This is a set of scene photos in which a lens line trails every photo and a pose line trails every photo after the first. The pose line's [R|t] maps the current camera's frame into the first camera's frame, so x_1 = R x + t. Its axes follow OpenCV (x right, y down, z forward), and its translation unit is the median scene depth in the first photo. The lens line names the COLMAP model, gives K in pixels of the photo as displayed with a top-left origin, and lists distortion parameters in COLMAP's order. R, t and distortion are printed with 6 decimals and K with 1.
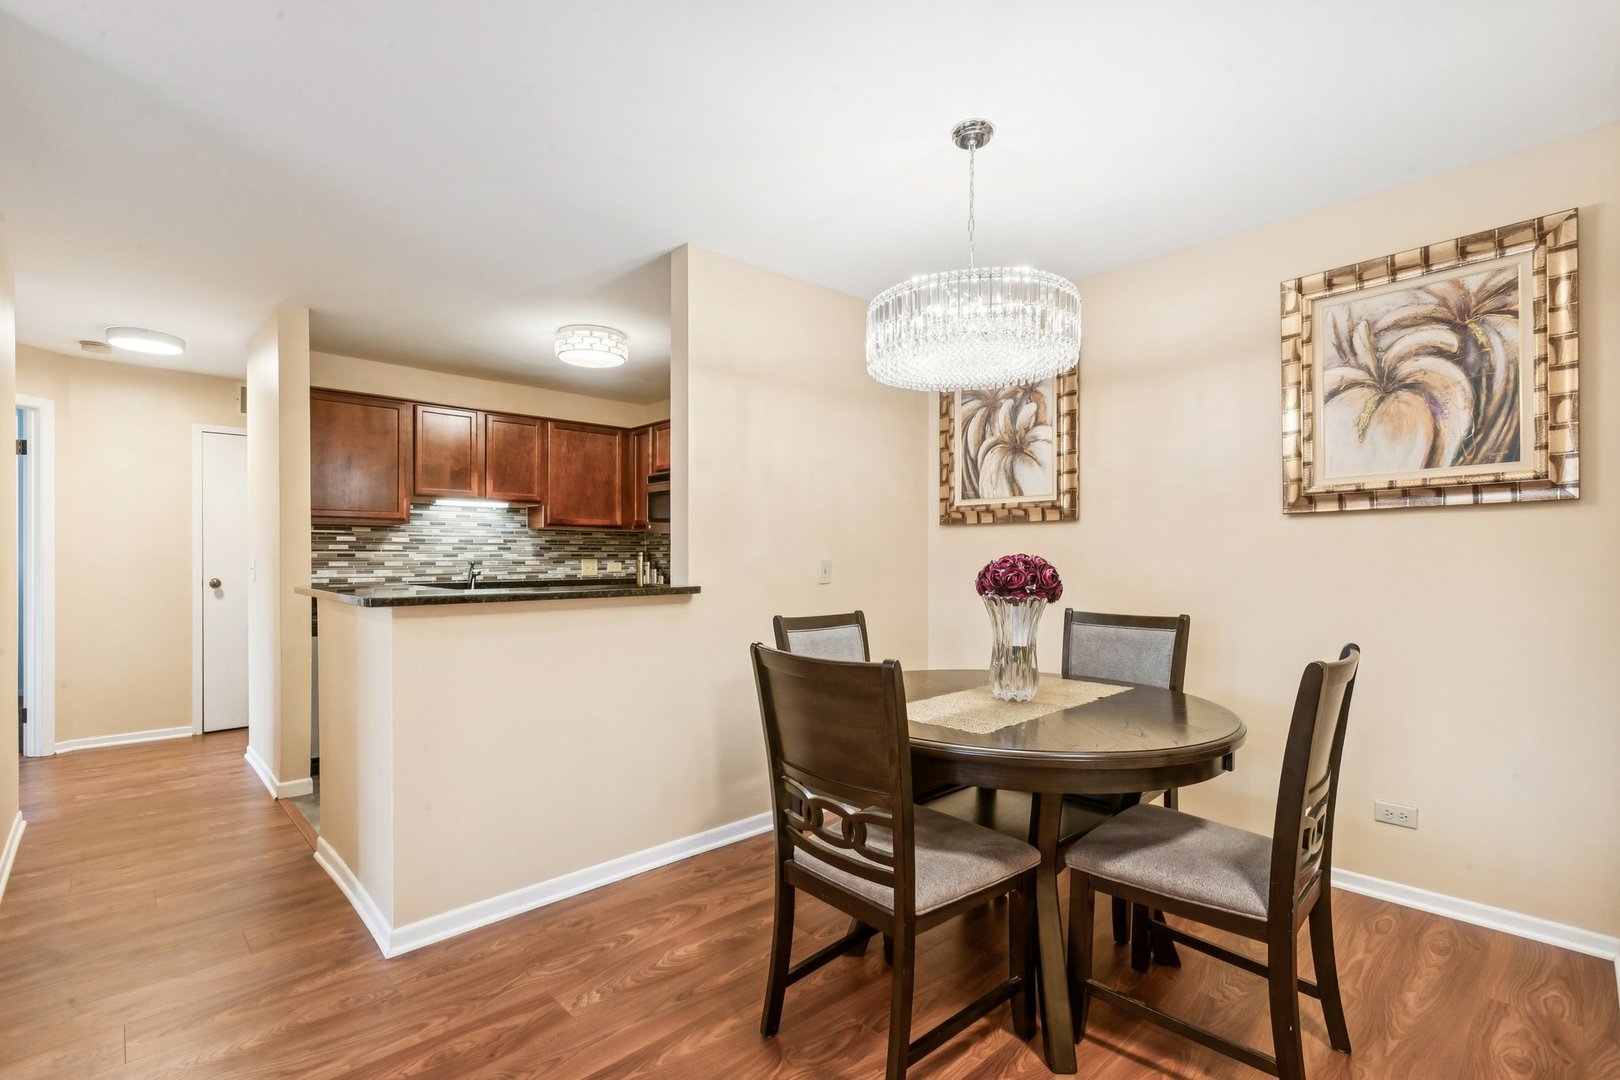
lens RADIAL K [[734.0, 0, 809.3], [0, 734.0, 560.3], [0, 0, 1]] dist [0.009672, -0.002567]
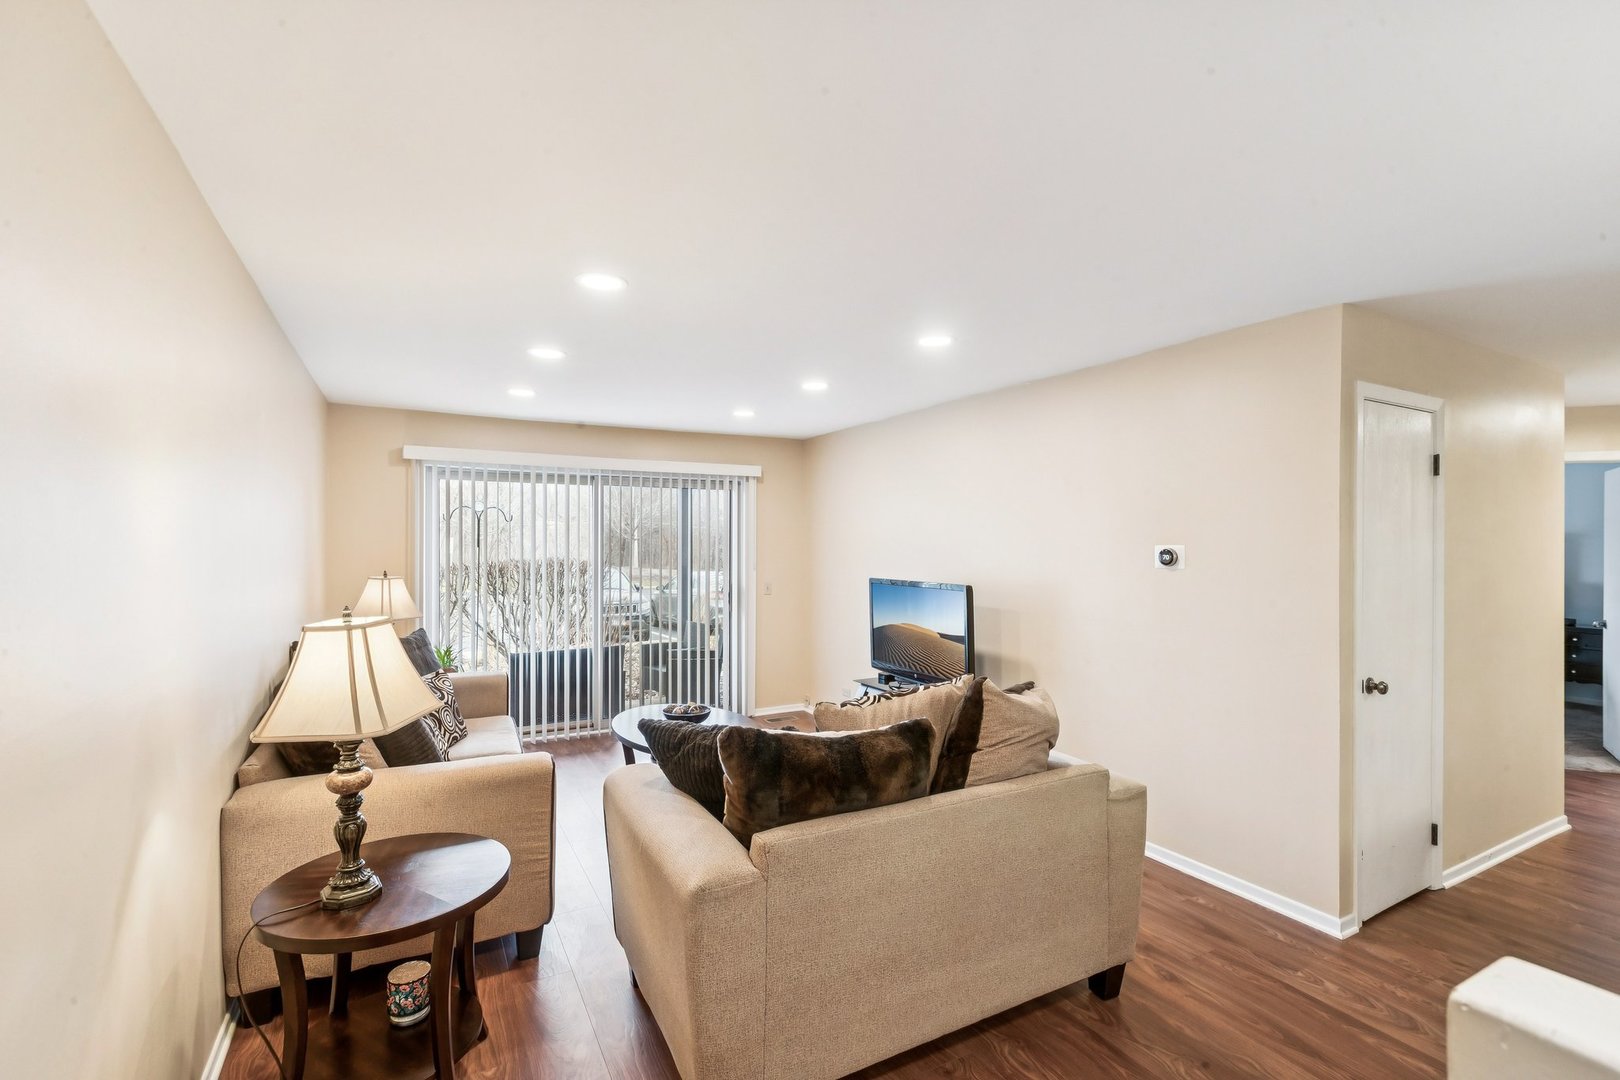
lens RADIAL K [[734.0, 0, 812.6], [0, 734.0, 544.3], [0, 0, 1]] dist [0.009672, -0.002567]
pose [[-0.245917, -0.000518, -0.969291, 0.355476], [-0.010939, 0.999938, 0.002240, -0.081672], [0.969229, 0.011154, -0.245907, 0.086149]]
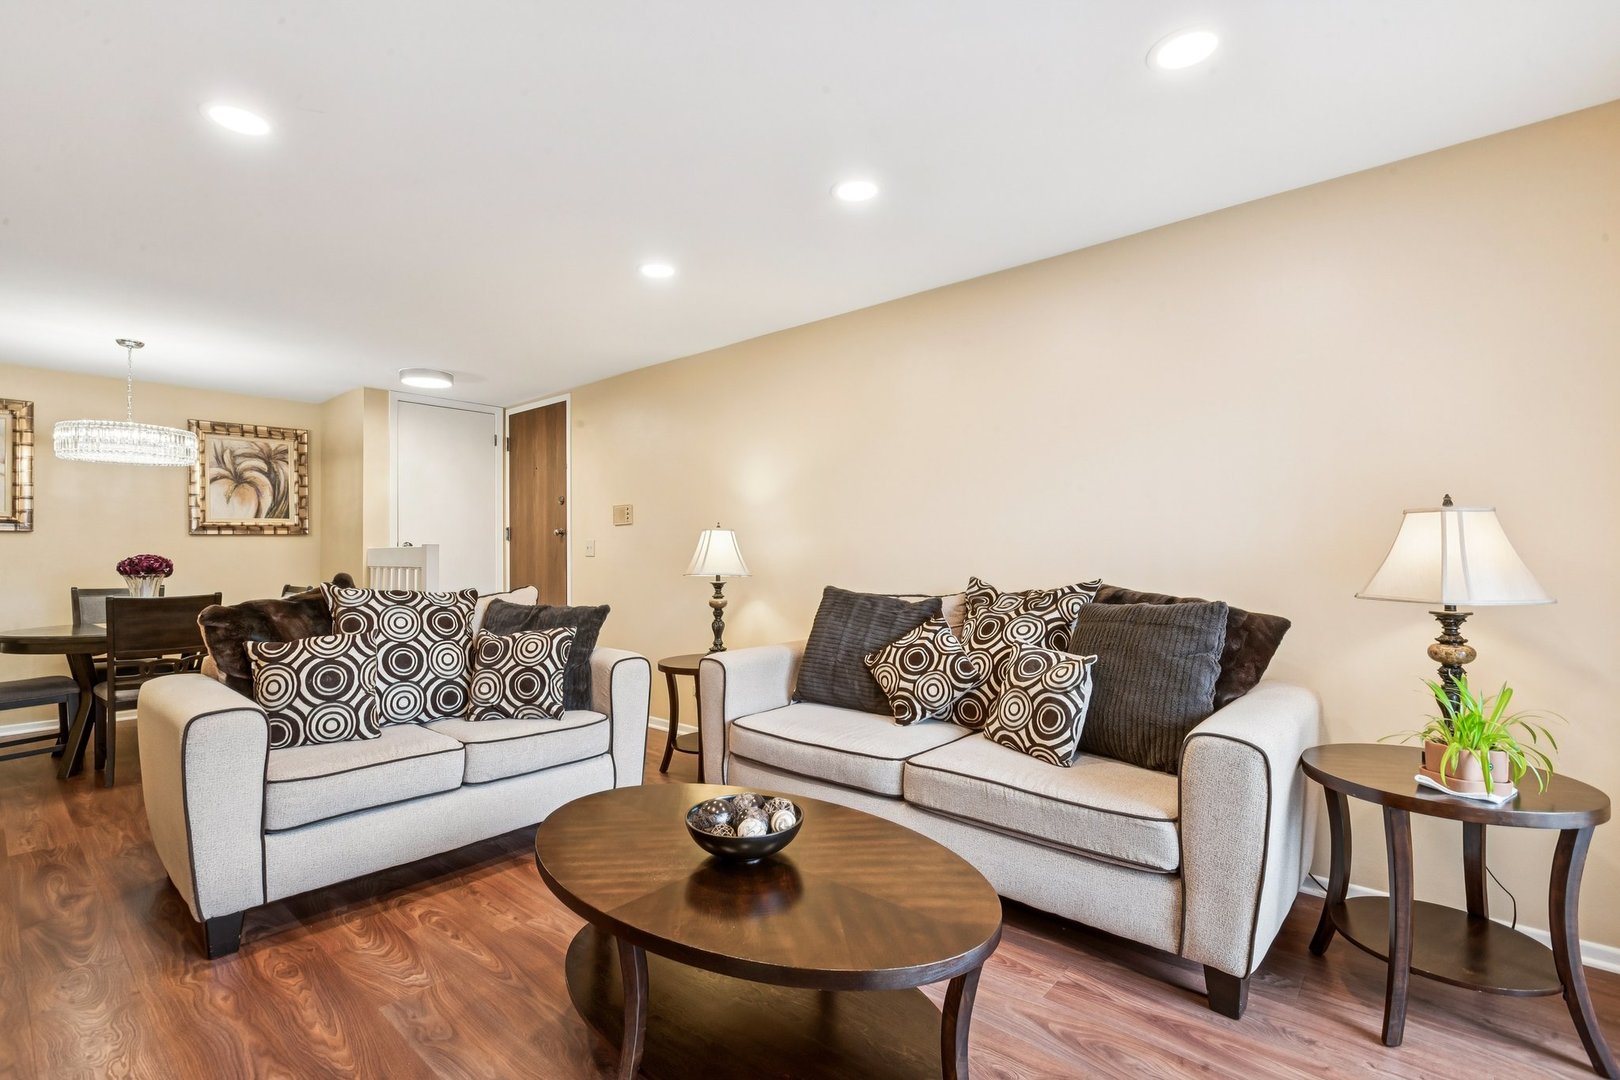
lens RADIAL K [[734.0, 0, 807.5], [0, 734.0, 546.0], [0, 0, 1]] dist [0.009672, -0.002567]
pose [[-0.096521, 0.013156, 0.995244, -1.125288], [0.012549, 0.999849, -0.011999, 0.010383], [-0.995252, 0.011331, -0.096672, -0.357818]]
